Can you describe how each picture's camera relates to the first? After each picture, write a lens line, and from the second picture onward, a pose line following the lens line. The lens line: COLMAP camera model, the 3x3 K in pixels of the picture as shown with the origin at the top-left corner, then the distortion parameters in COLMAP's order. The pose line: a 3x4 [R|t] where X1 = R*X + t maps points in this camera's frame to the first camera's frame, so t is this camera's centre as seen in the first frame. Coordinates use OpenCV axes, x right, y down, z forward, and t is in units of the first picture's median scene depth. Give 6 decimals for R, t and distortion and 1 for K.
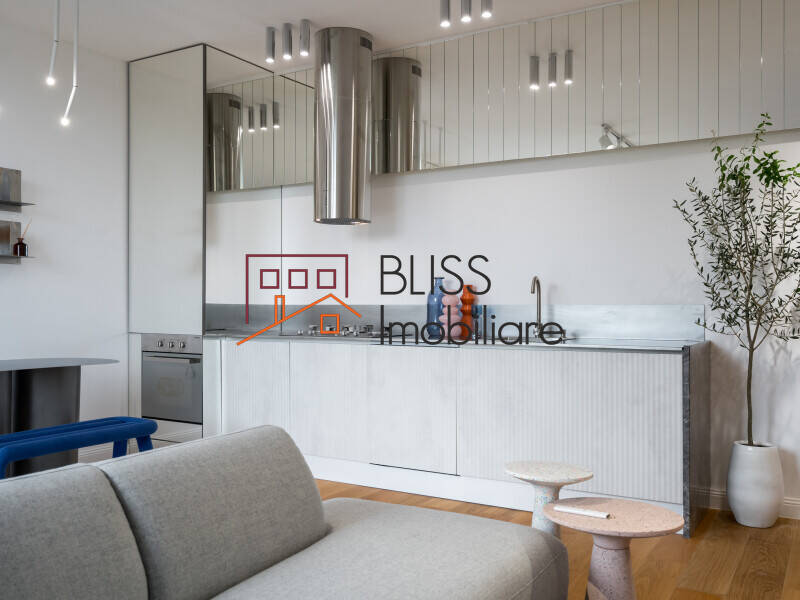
lens RADIAL K [[728.9, 0, 400.0], [0, 728.9, 300.0], [0, 0, 1]] dist [0.003059, 0.010160]
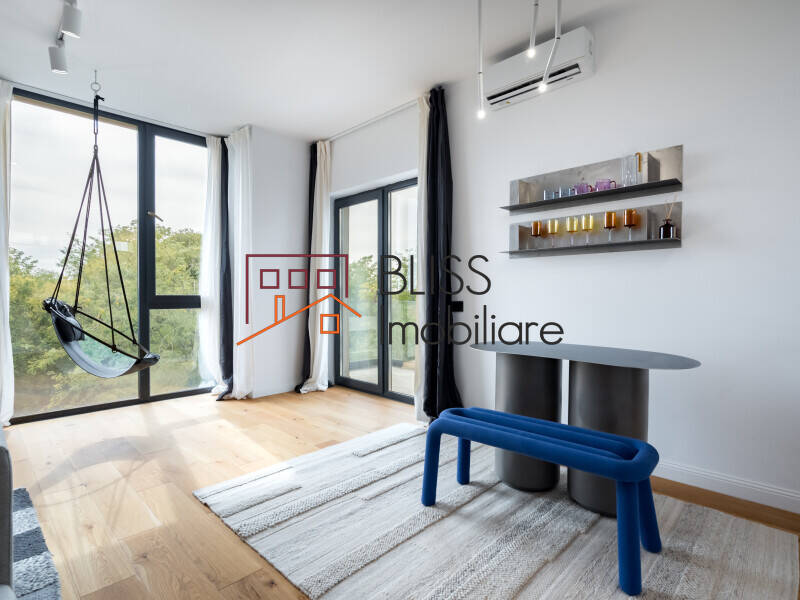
lens RADIAL K [[426.6, 0, 400.0], [0, 426.6, 300.0], [0, 0, 1]] dist [-0.000258, 0.000616]
pose [[-0.225395, 0.010082, -0.974215, 0.082035], [0.008149, 0.999931, 0.008463, 0.008759], [0.974233, -0.006032, -0.225462, 0.773945]]
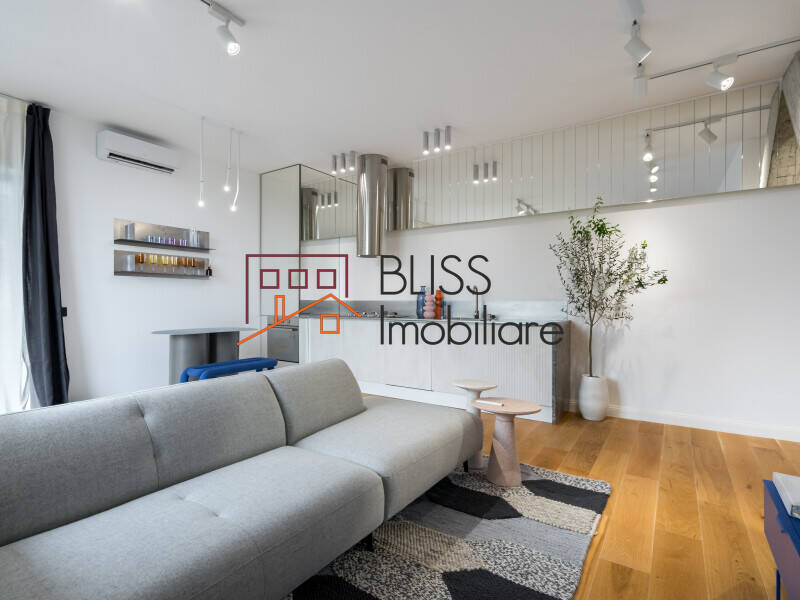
lens RADIAL K [[420.9, 0, 368.1], [0, 420.9, 301.6], [0, 0, 1]] dist [-0.001021, 0.000992]
pose [[0.996268, 0.001614, -0.086296, 0.006277], [-0.000821, 0.999957, 0.009216, -0.000603], [0.086308, -0.009111, 0.996227, -0.091292]]
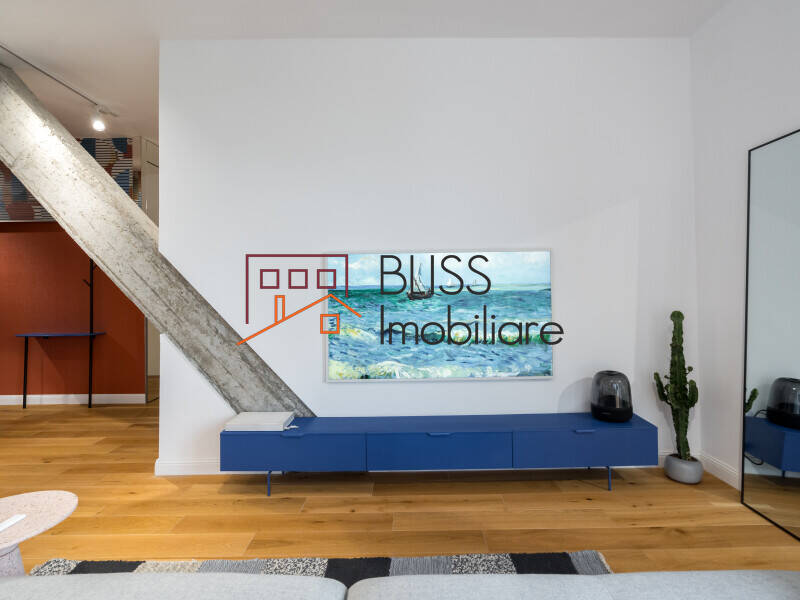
lens RADIAL K [[415.7, 0, 395.0], [0, 415.7, 297.2], [0, 0, 1]] dist [-0.003002, 0.001983]
pose [[-0.513441, -0.000459, 0.858125, -0.228834], [0.006978, 0.999965, 0.004710, -0.007679], [-0.858097, 0.008407, -0.513419, 0.398394]]
